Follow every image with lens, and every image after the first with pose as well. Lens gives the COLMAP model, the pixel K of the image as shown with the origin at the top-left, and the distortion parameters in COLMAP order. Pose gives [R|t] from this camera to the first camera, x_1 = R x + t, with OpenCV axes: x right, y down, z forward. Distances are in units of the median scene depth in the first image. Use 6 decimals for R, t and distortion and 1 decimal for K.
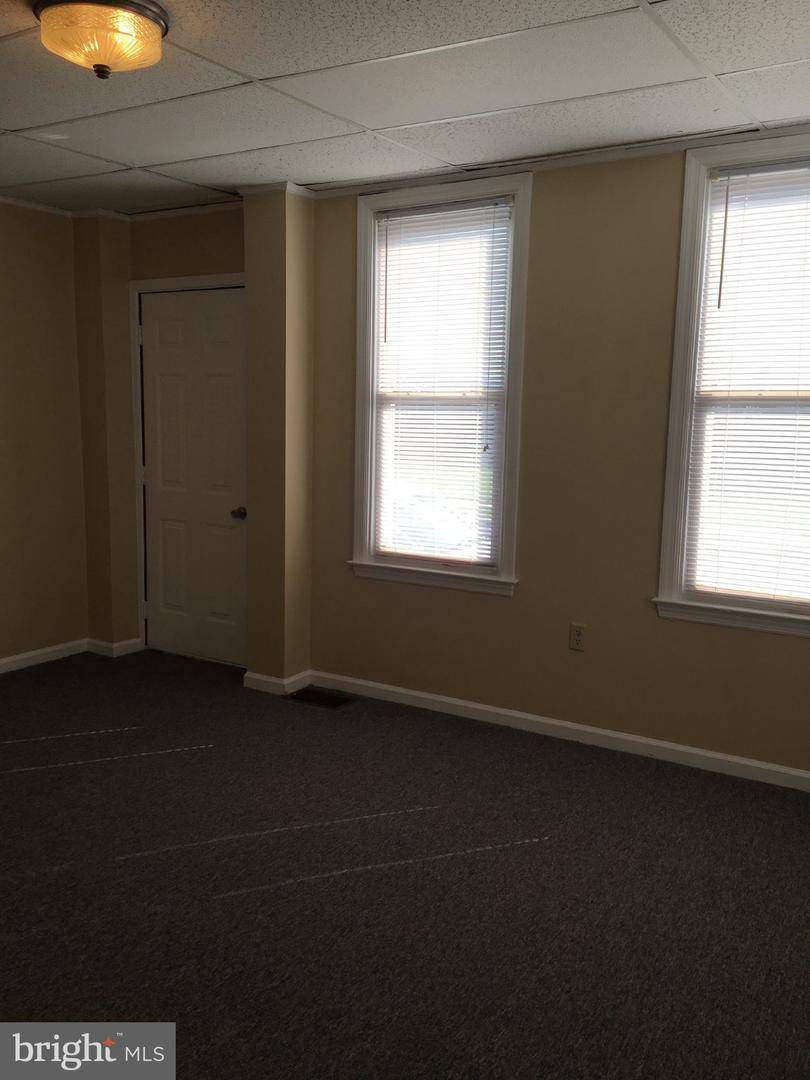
lens RADIAL K [[913.2, 0, 412.2], [0, 913.2, 546.1], [0, 0, 1]] dist [0.074879, -0.105038]
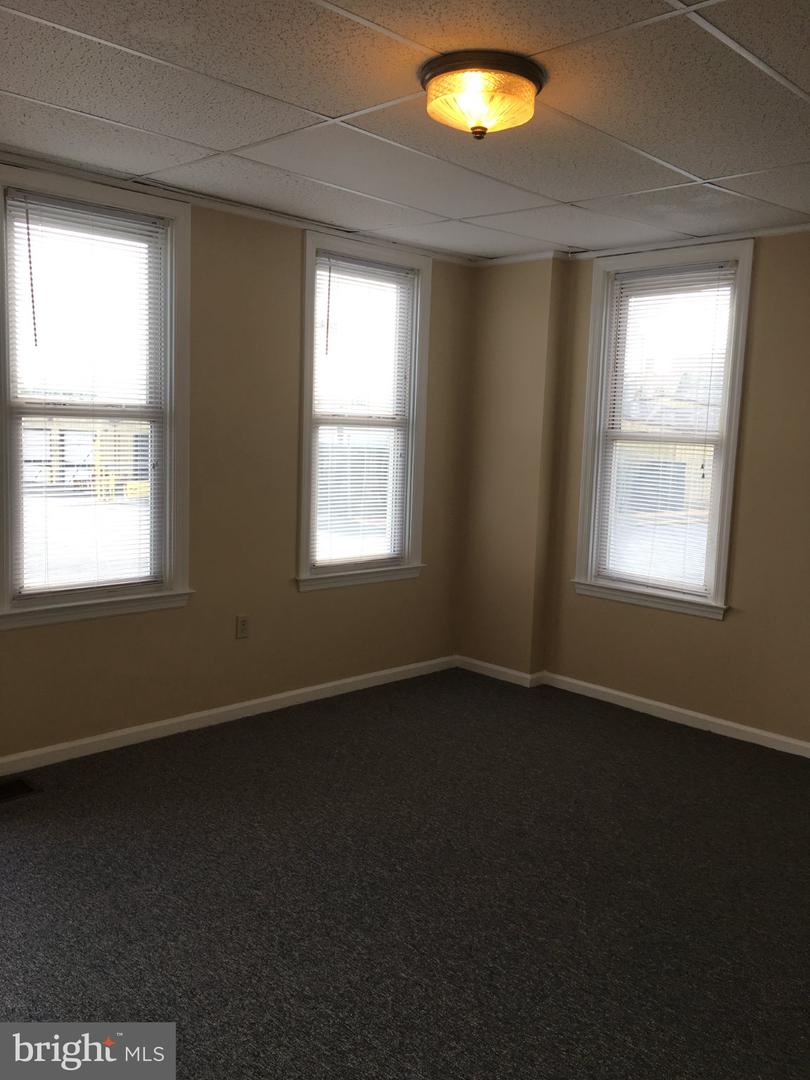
lens RADIAL K [[913.2, 0, 399.0], [0, 913.2, 544.6], [0, 0, 1]] dist [0.074879, -0.105038]
pose [[0.244485, -0.130426, 0.960841, -0.861220], [0.119037, 0.987454, 0.103750, -0.097353], [-0.962319, 0.089010, 0.256943, 0.514294]]
